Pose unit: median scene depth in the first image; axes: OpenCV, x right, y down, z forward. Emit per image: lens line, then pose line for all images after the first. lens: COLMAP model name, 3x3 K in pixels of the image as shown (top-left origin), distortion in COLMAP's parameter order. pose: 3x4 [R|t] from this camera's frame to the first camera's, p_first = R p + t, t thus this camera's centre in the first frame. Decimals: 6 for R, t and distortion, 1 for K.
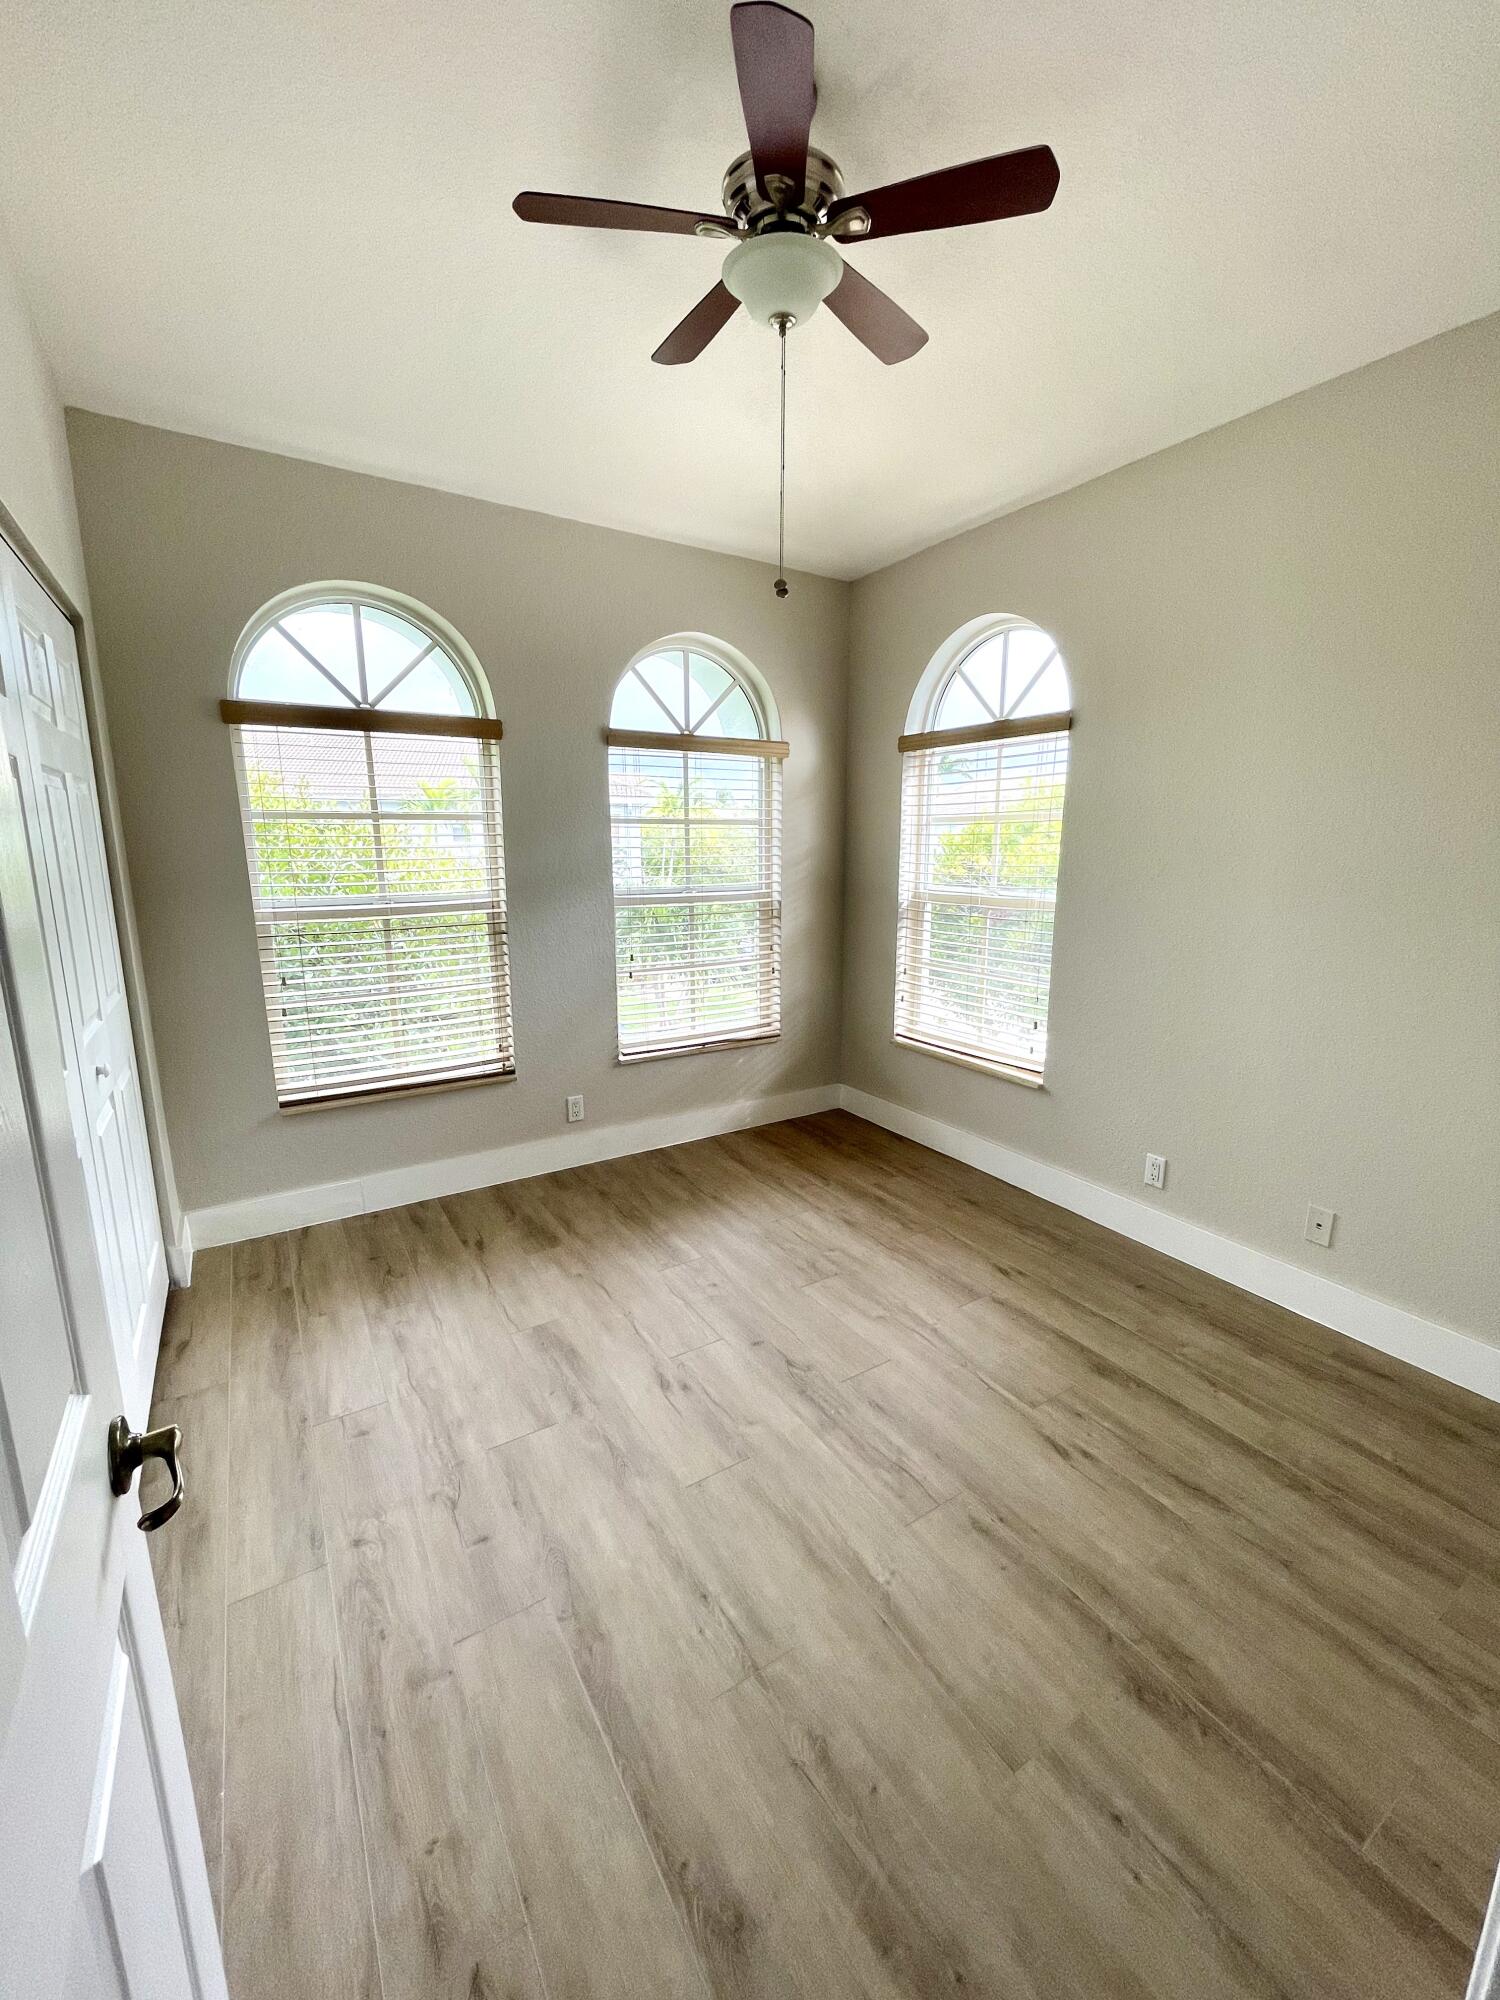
lens RADIAL K [[803.1, 0, 751.9], [0, 803.1, 999.9], [0, 0, 1]] dist [-0.004790, -0.000695]
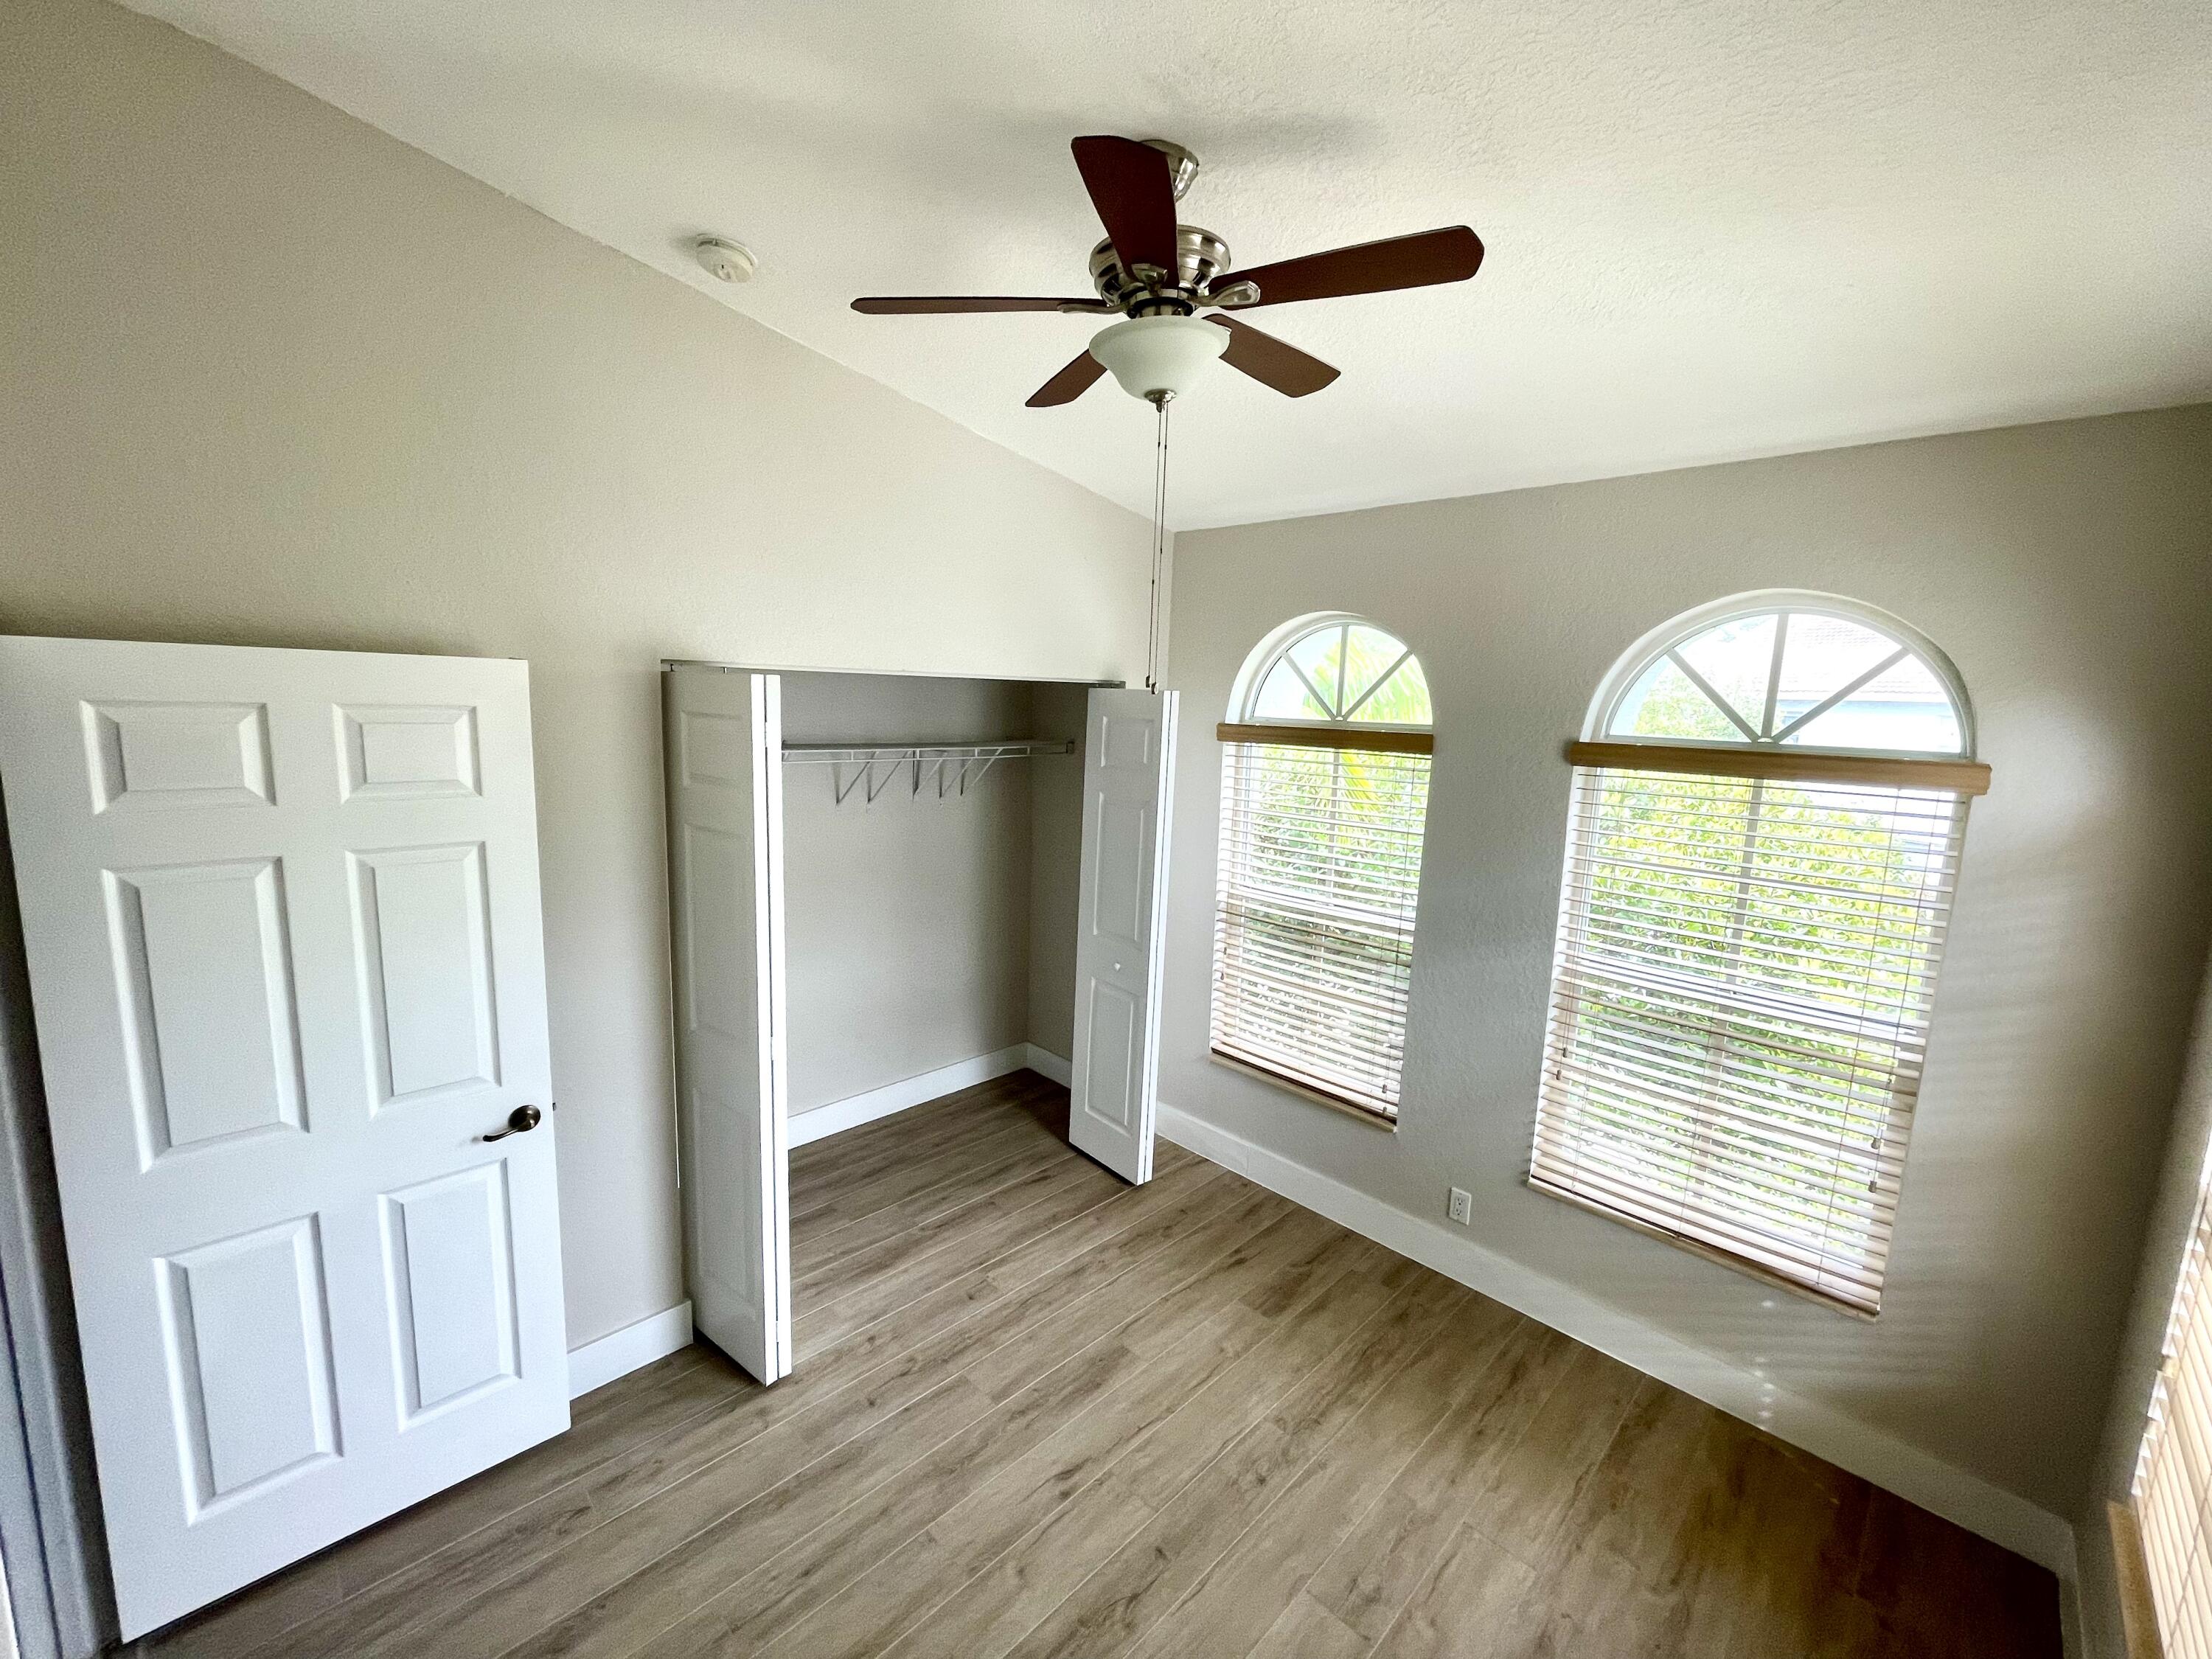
lens RADIAL K [[888.2, 0, 1107.3], [0, 888.2, 824.5], [0, 0, 1]] dist [-0.004790, -0.000695]
pose [[0.224453, 0.147090, -0.963320, 0.512342], [-0.231621, 0.968266, 0.093878, -0.240416], [0.946558, 0.202055, 0.251399, 0.403145]]
